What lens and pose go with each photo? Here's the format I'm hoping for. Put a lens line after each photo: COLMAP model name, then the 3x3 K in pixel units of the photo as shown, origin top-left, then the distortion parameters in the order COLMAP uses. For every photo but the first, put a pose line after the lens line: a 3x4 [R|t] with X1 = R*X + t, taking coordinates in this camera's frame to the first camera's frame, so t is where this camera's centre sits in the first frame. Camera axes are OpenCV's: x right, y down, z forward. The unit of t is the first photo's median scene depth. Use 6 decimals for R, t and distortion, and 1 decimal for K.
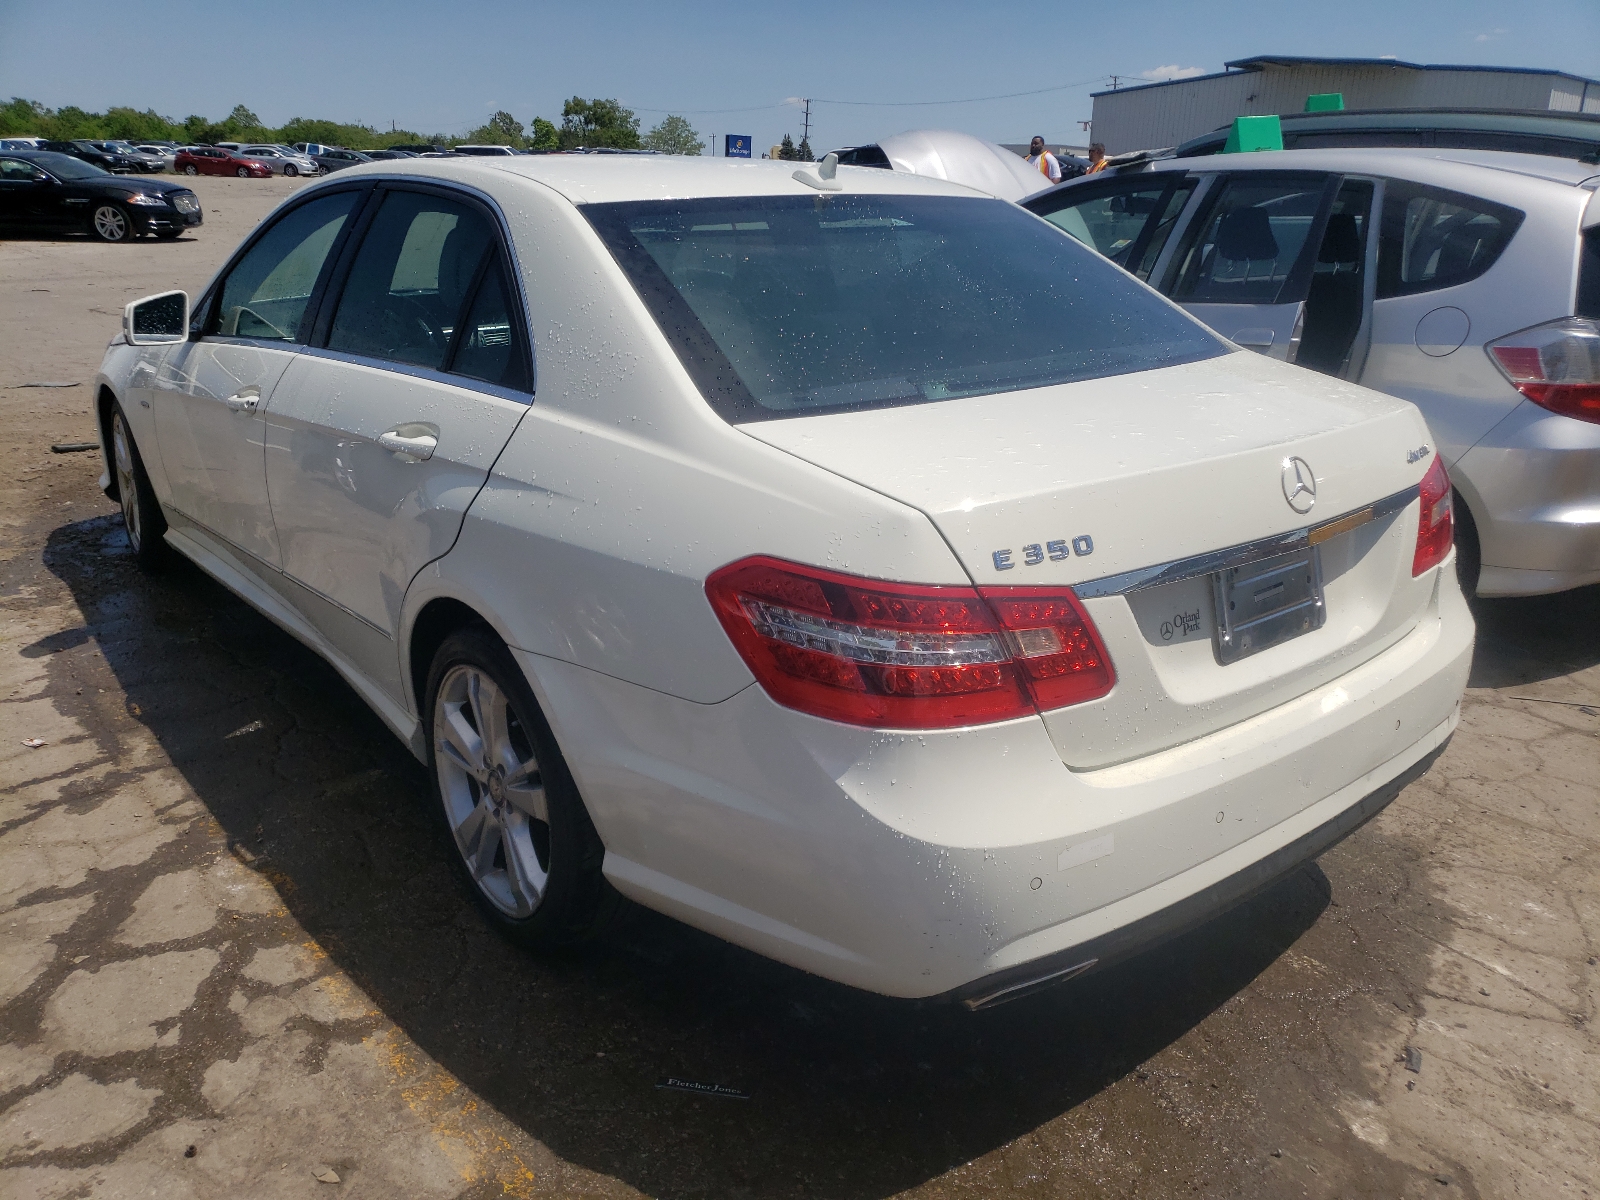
lens RADIAL K [[1257.2, 0, 806.0], [0, 1257.2, 599.0], [0, 0, 1]] dist [0.013263, 0.007478]
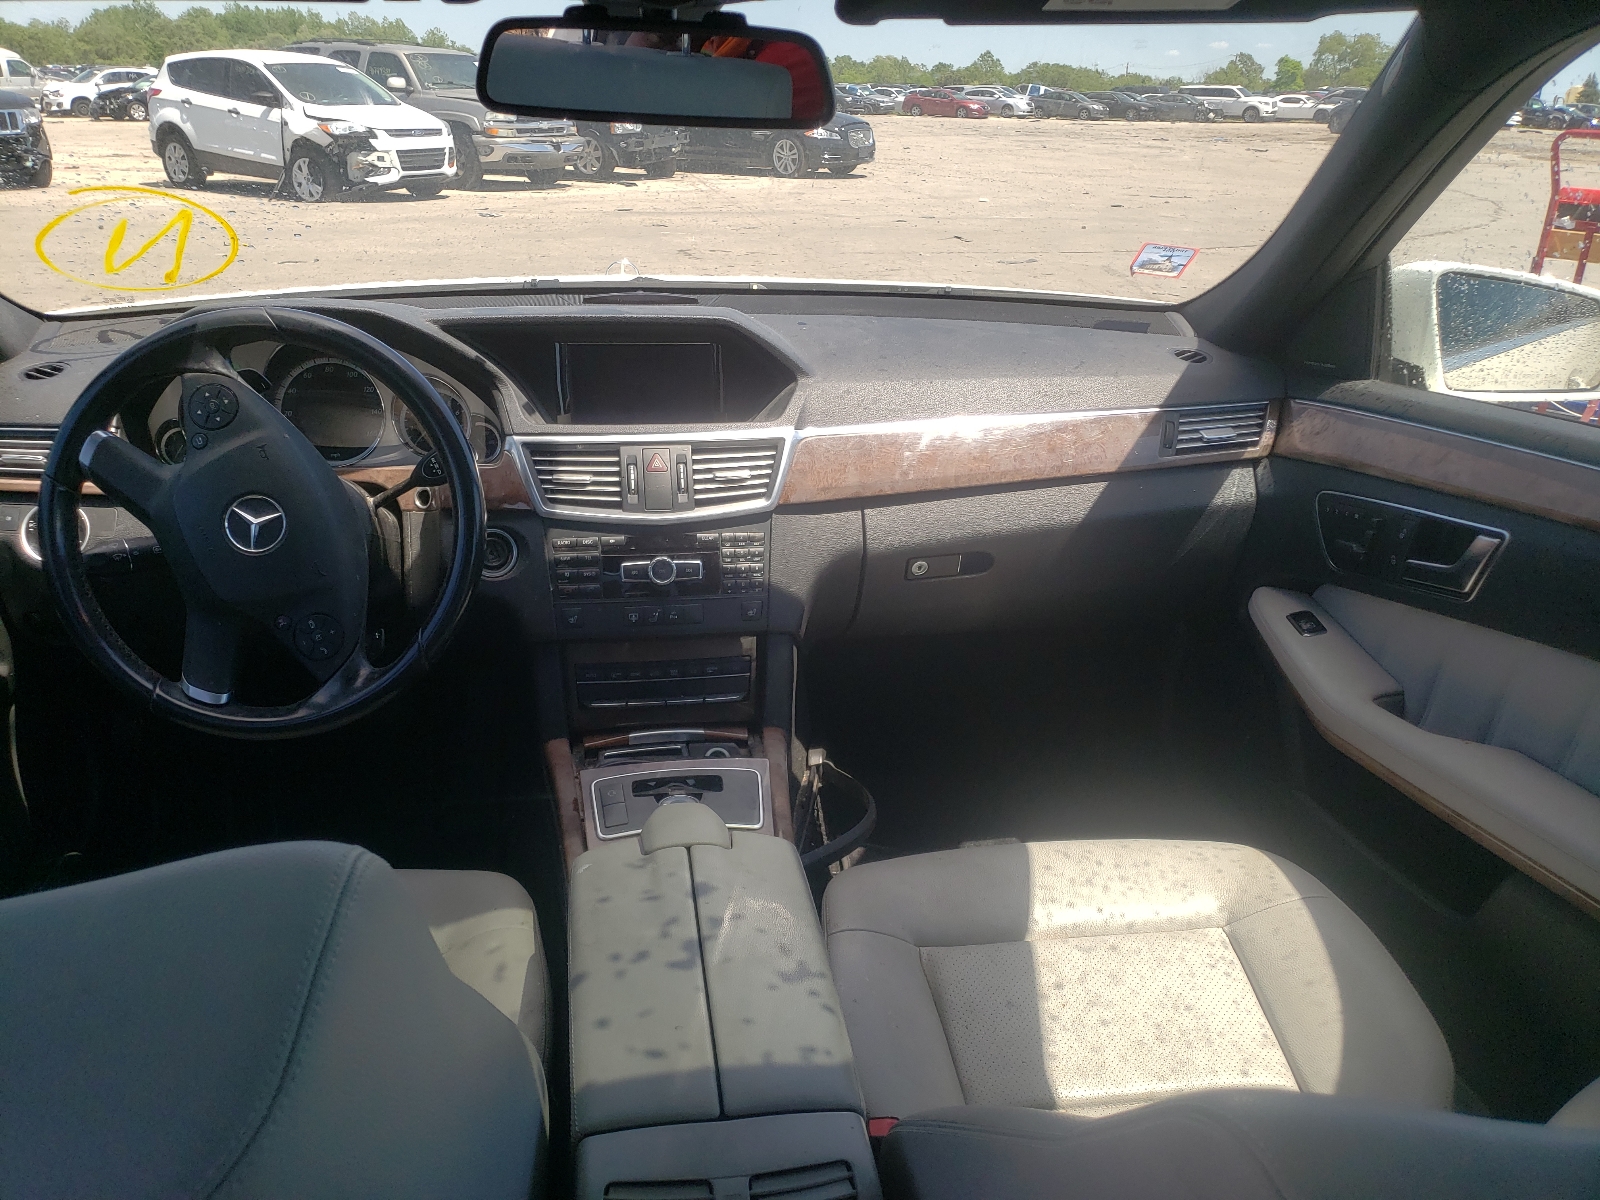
lens RADIAL K [[1257.2, 0, 797.2], [0, 1257.2, 603.0], [0, 0, 1]] dist [0.013263, 0.007478]
pose [[0.858303, 0.191865, -0.475924, -0.008297], [-0.172568, 0.981374, 0.084418, -0.039141], [0.483256, 0.009673, 0.875426, 0.144919]]
